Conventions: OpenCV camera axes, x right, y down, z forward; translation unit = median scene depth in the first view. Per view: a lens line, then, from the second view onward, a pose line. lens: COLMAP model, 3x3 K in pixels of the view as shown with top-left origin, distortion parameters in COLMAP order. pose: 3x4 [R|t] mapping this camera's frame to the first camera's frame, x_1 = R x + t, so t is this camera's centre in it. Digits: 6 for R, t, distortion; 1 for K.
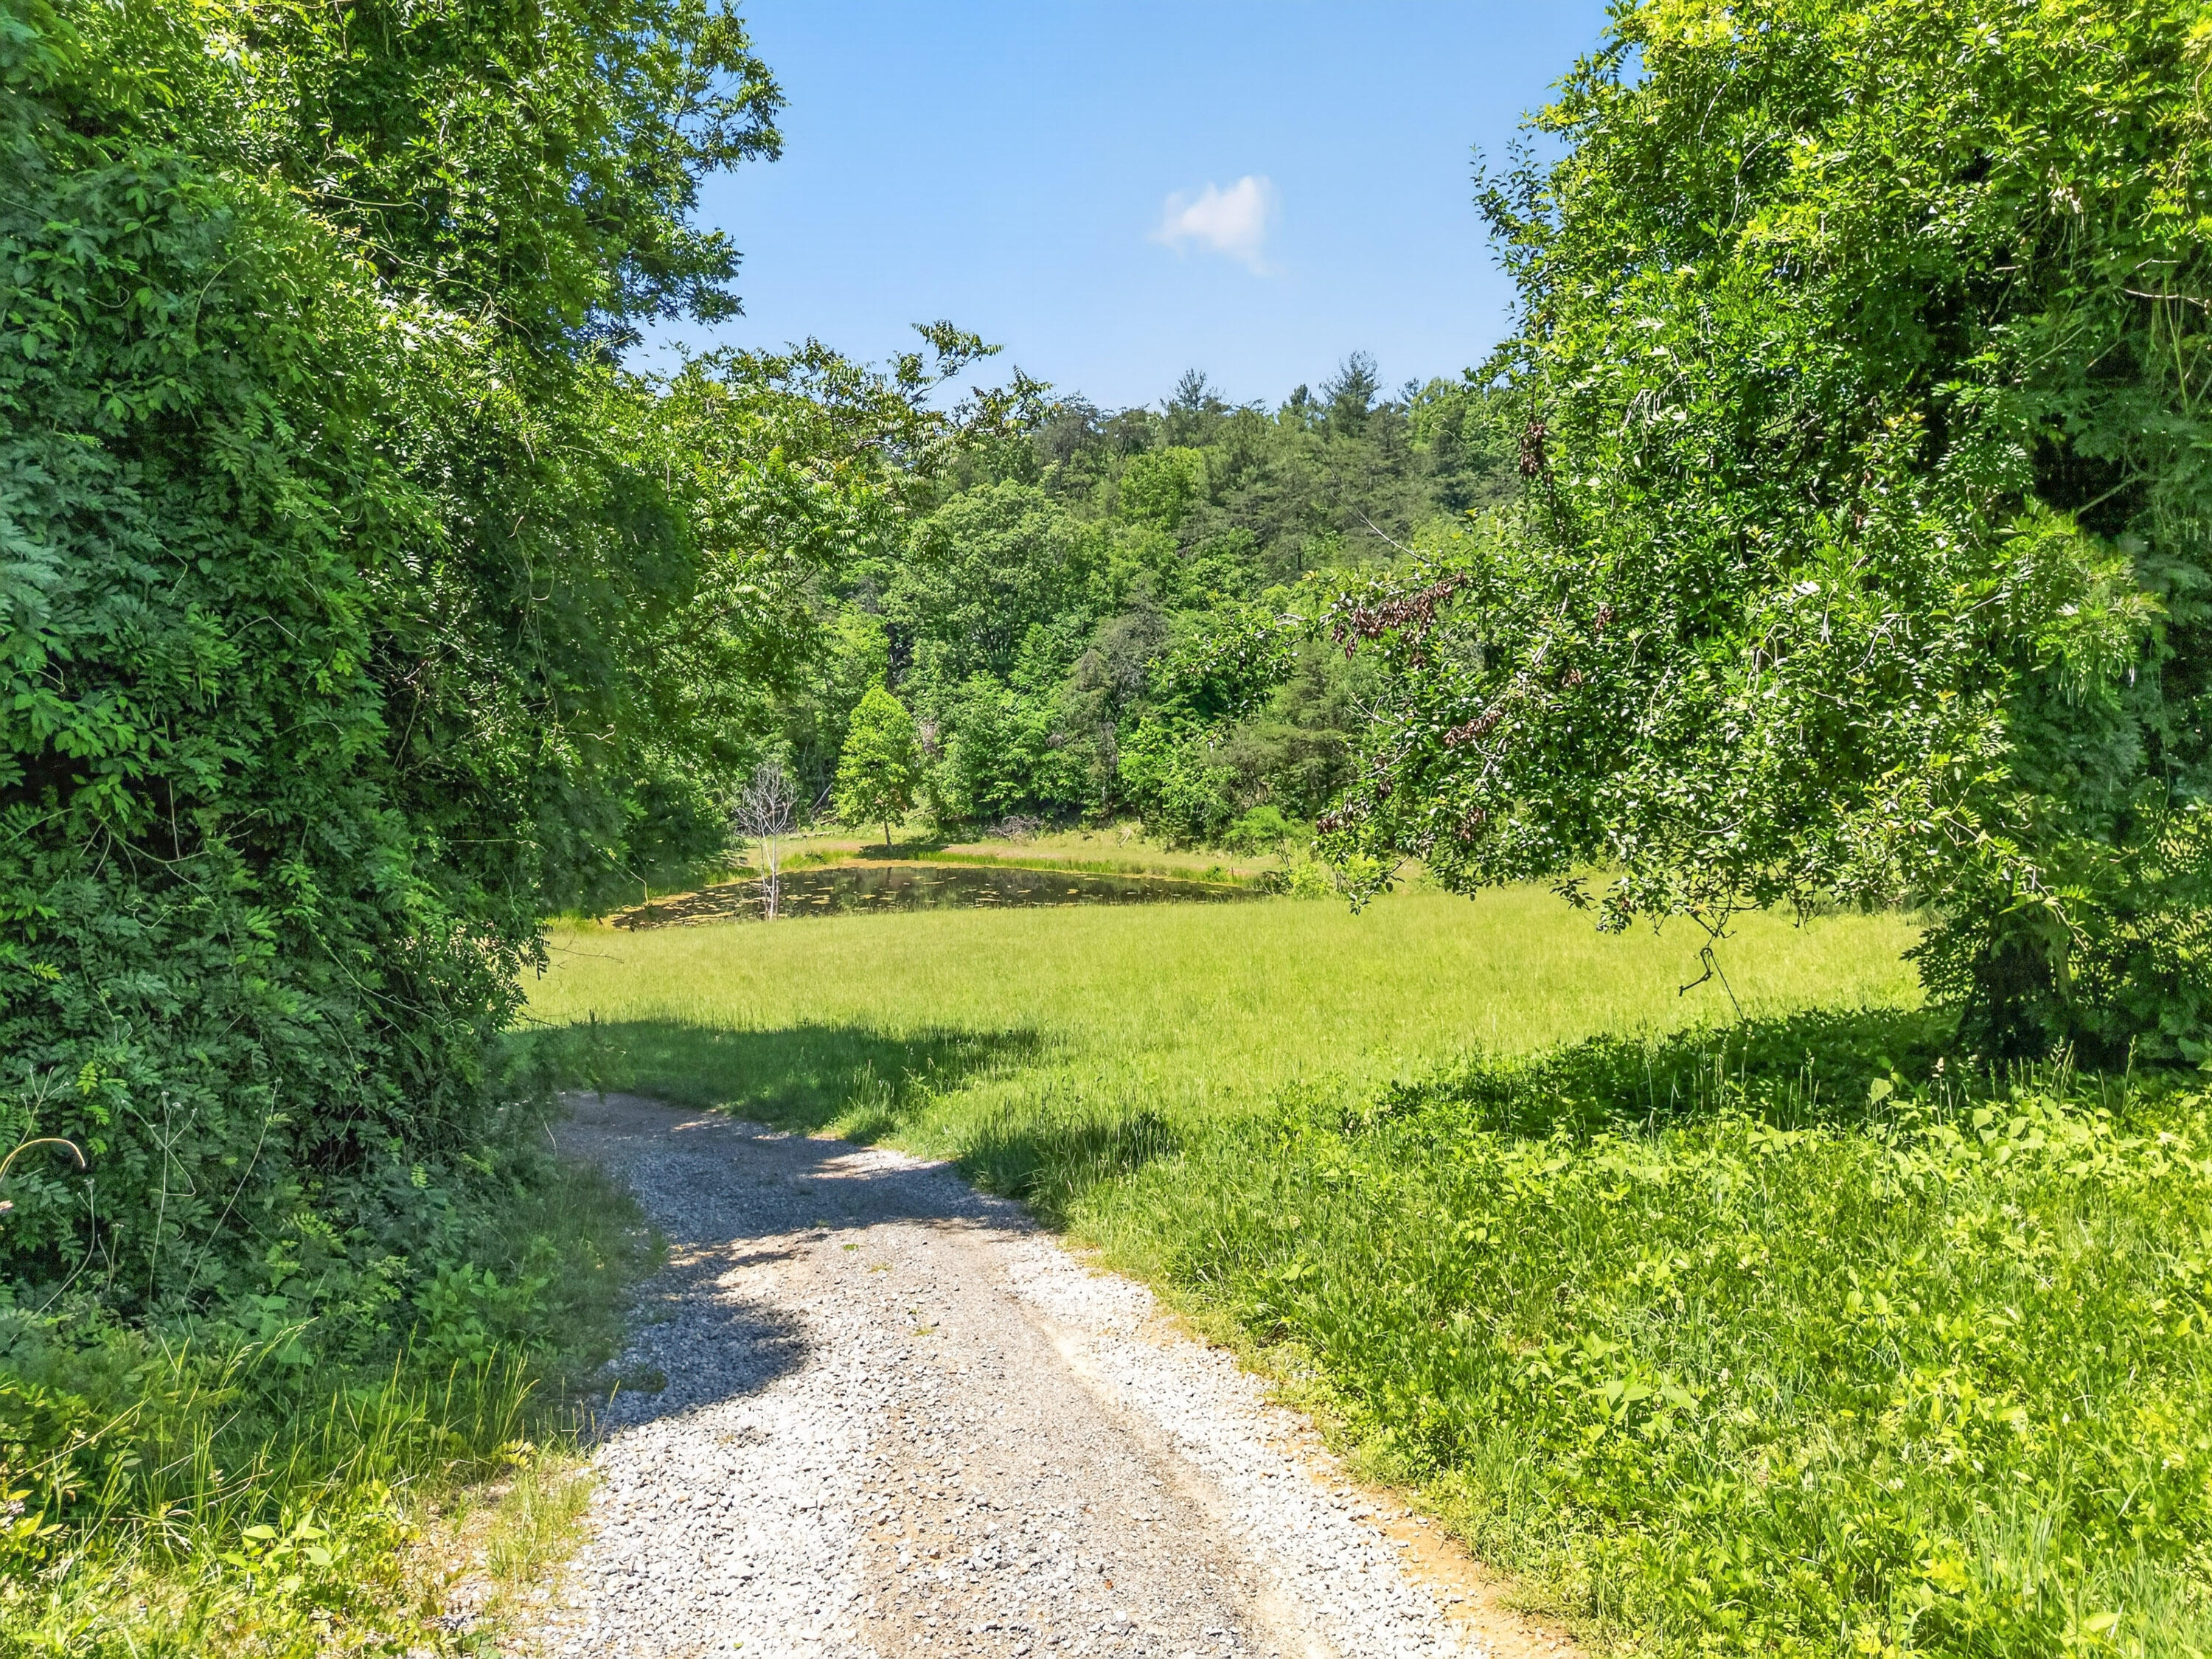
lens RADIAL K [[1626.9, 0, 1105.8], [0, 1626.9, 845.4], [0, 0, 1]] dist [0.050217, -0.048997]
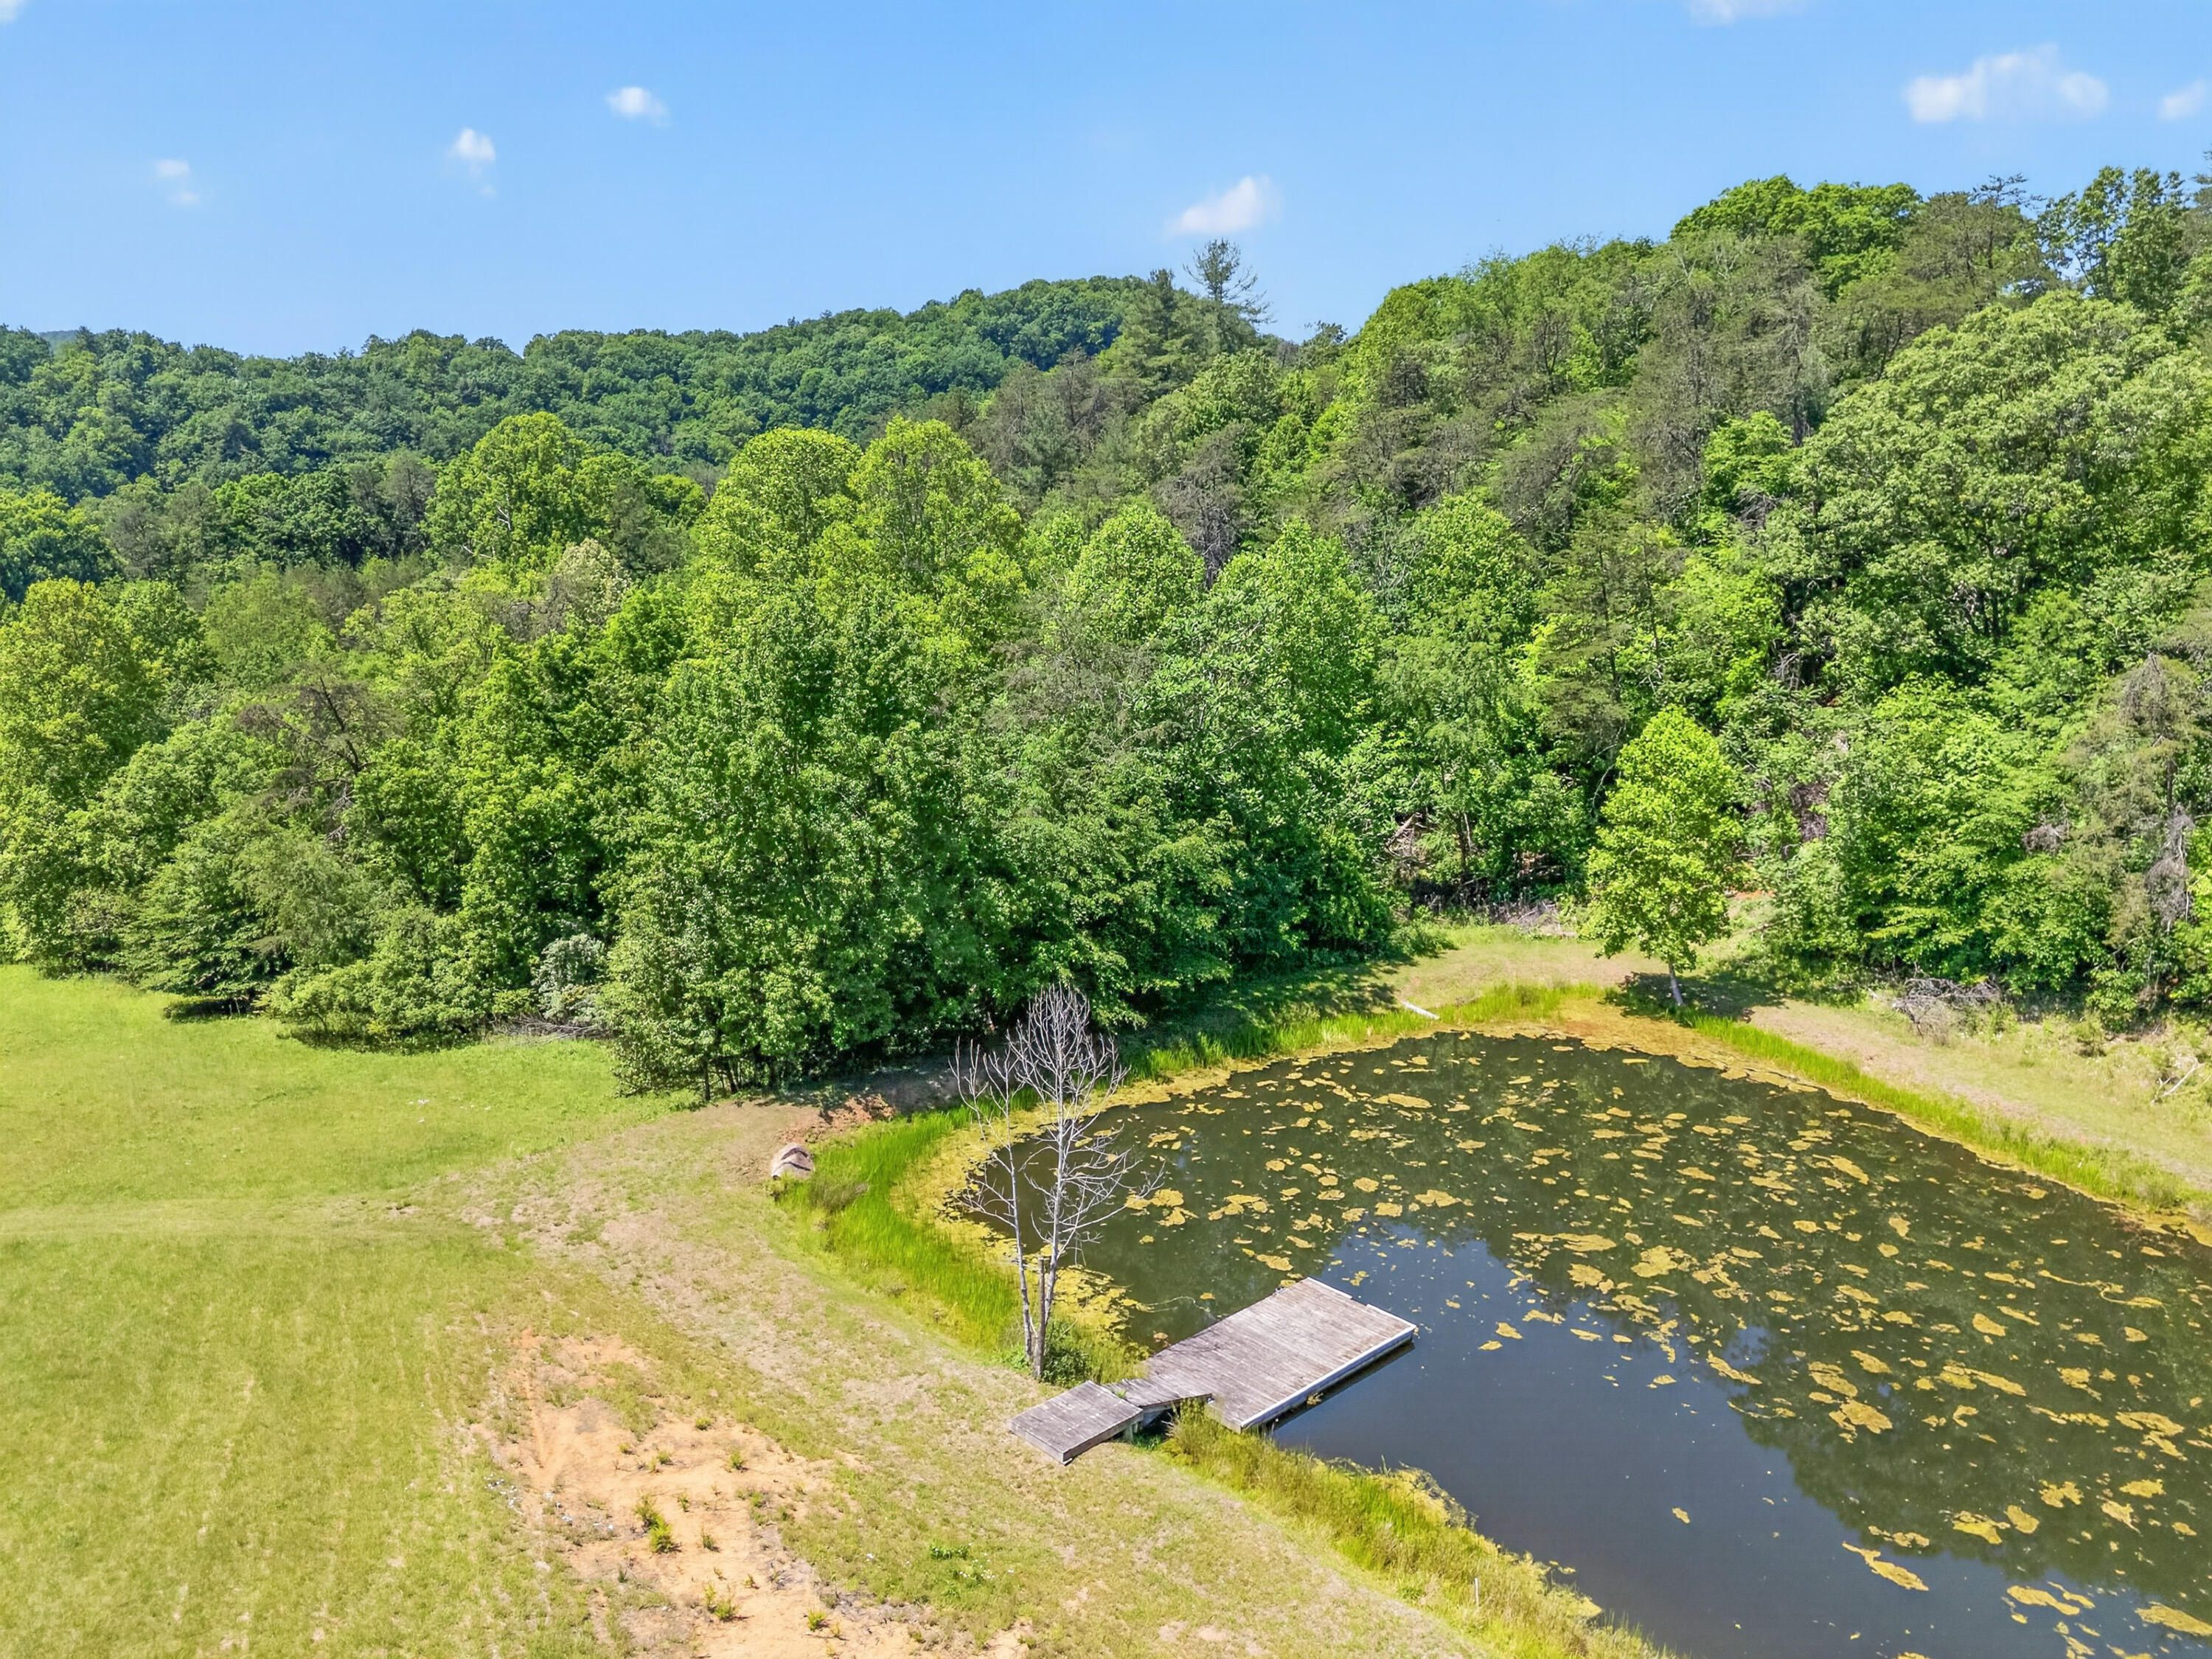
lens RADIAL K [[1639.3, 0, 1099.5], [0, 1639.3, 828.6], [0, 0, 1]] dist [0.009859, -0.002045]
pose [[0.769792, 0.120893, -0.626742, 0.057774], [-0.070119, 0.991974, 0.105221, -0.098194], [0.634432, -0.037052, 0.772090, 0.438996]]
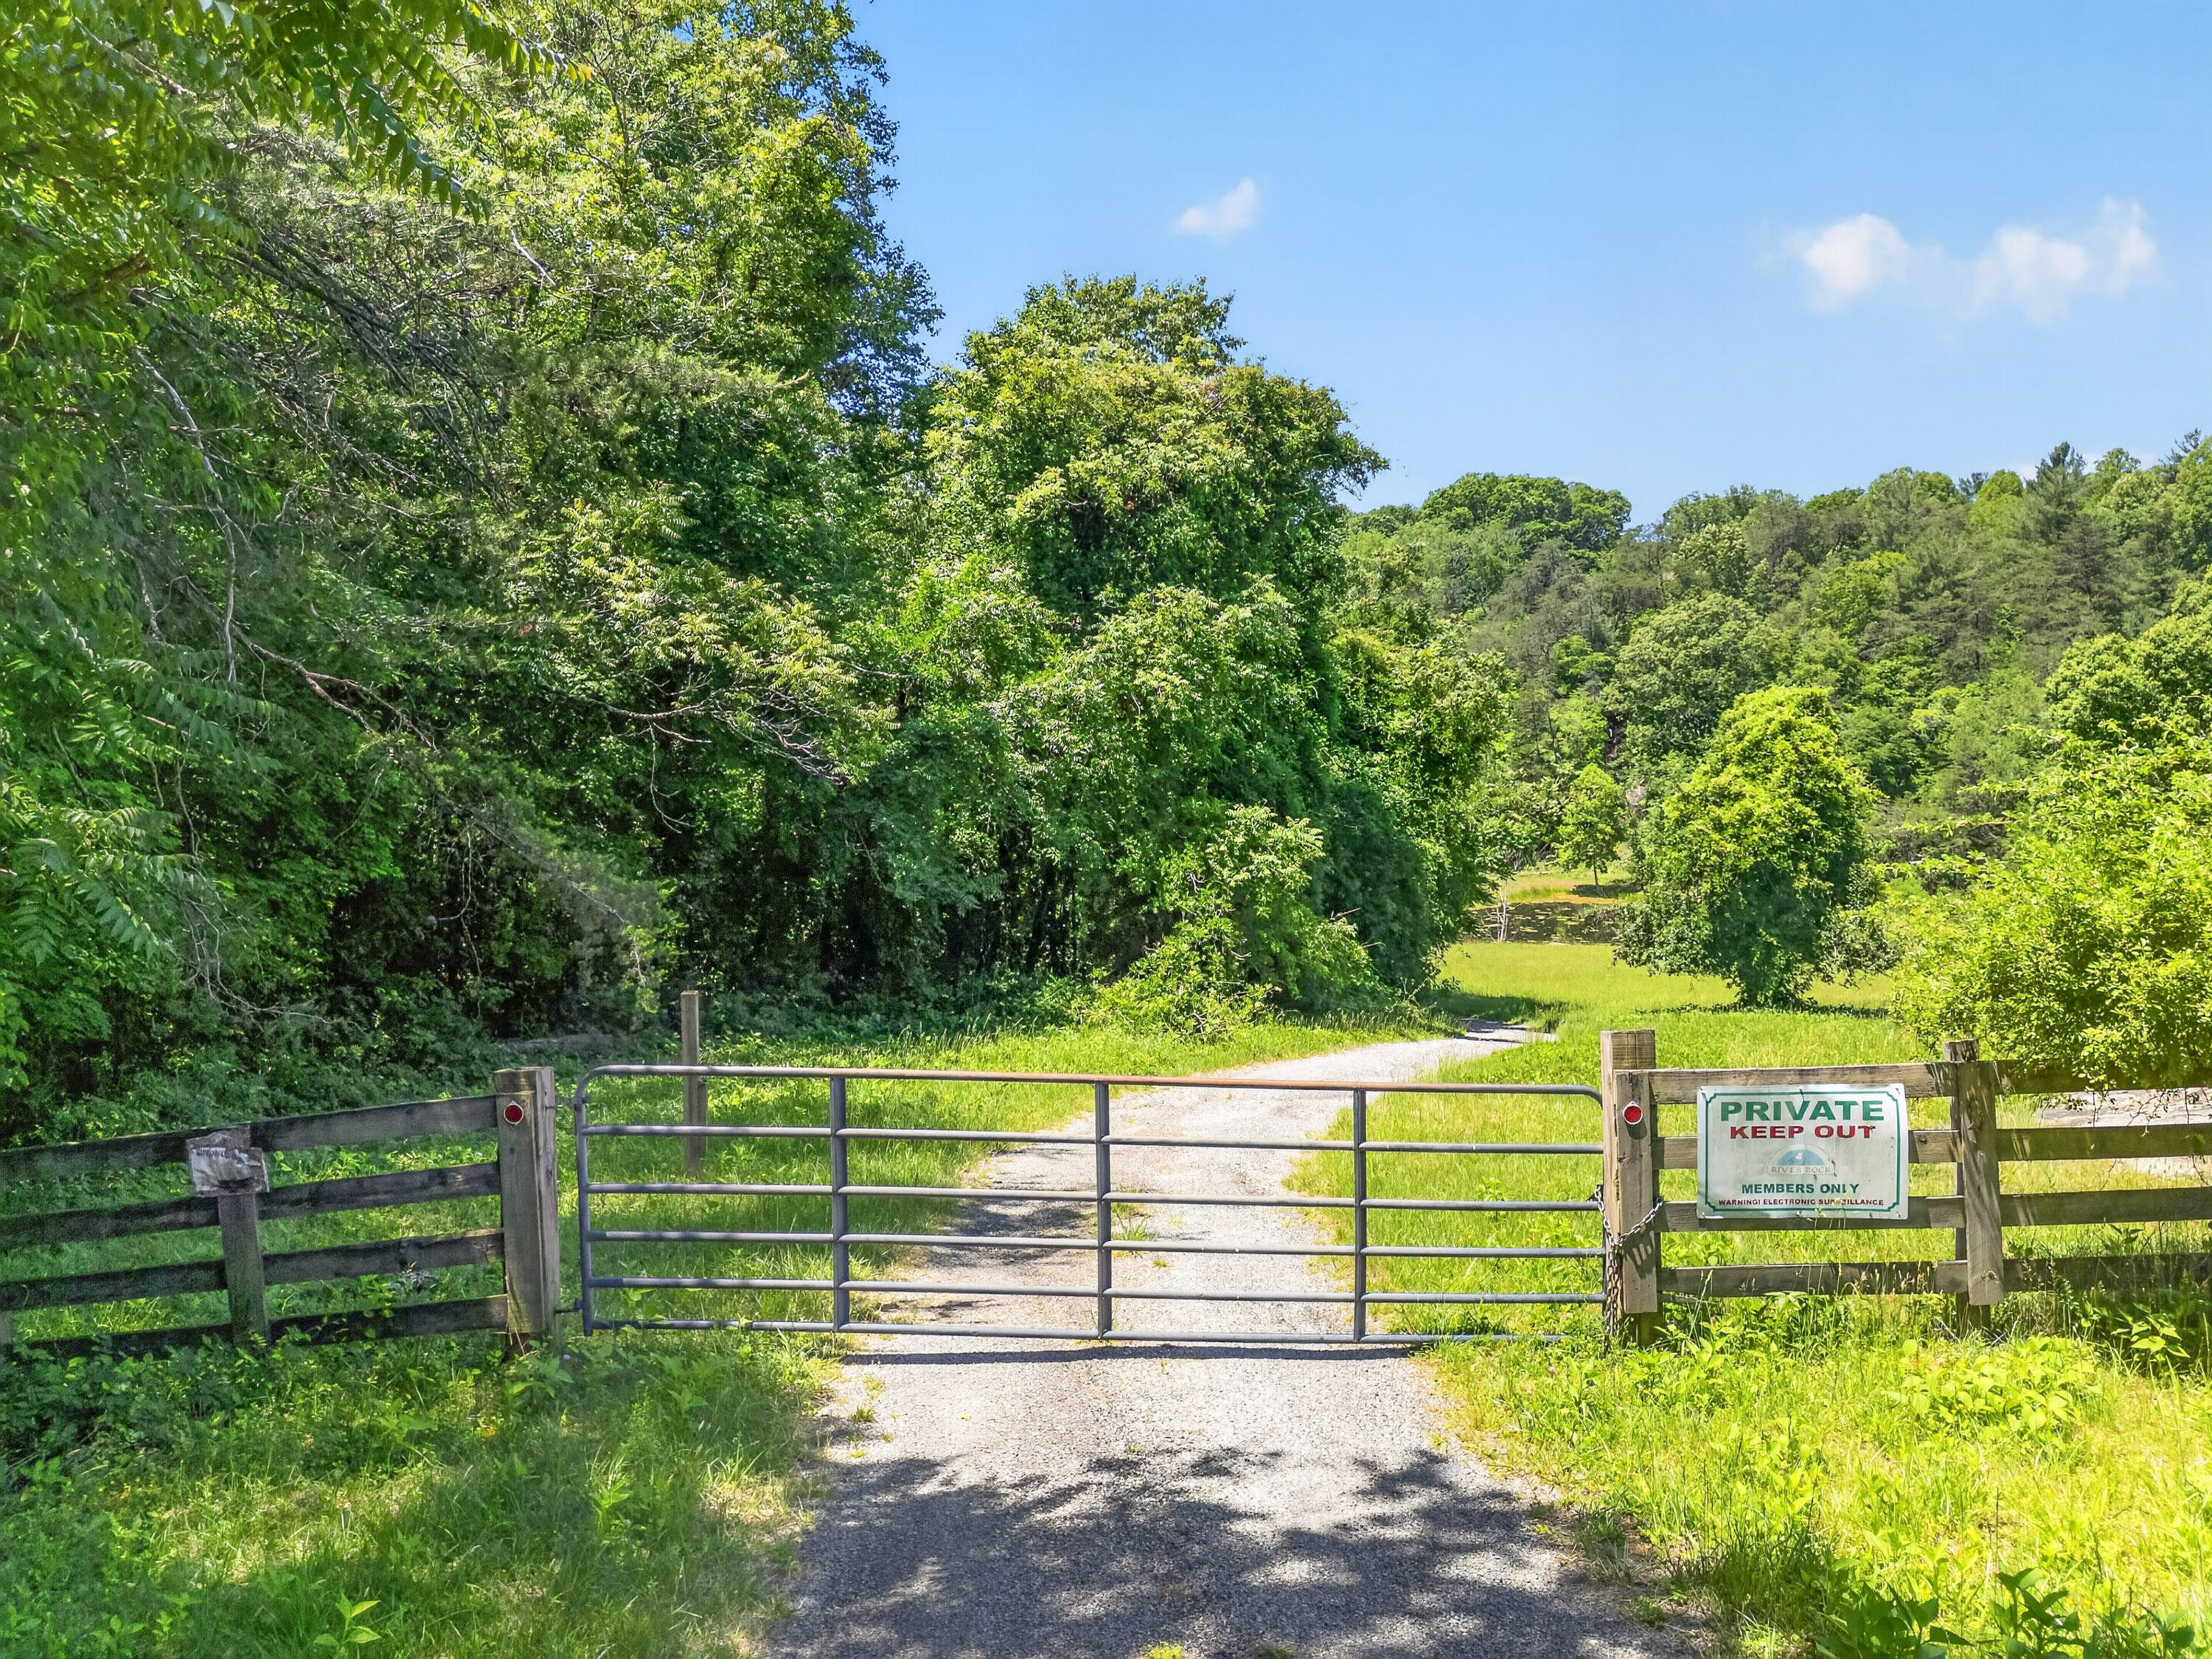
lens RADIAL K [[1626.9, 0, 1082.3], [0, 1626.9, 801.2], [0, 0, 1]] dist [0.050217, -0.048997]
pose [[0.894617, 0.038190, -0.445199, 0.076868], [-0.050182, 0.998625, -0.015176, -0.026119], [0.444007, 0.035917, 0.895303, -0.349883]]
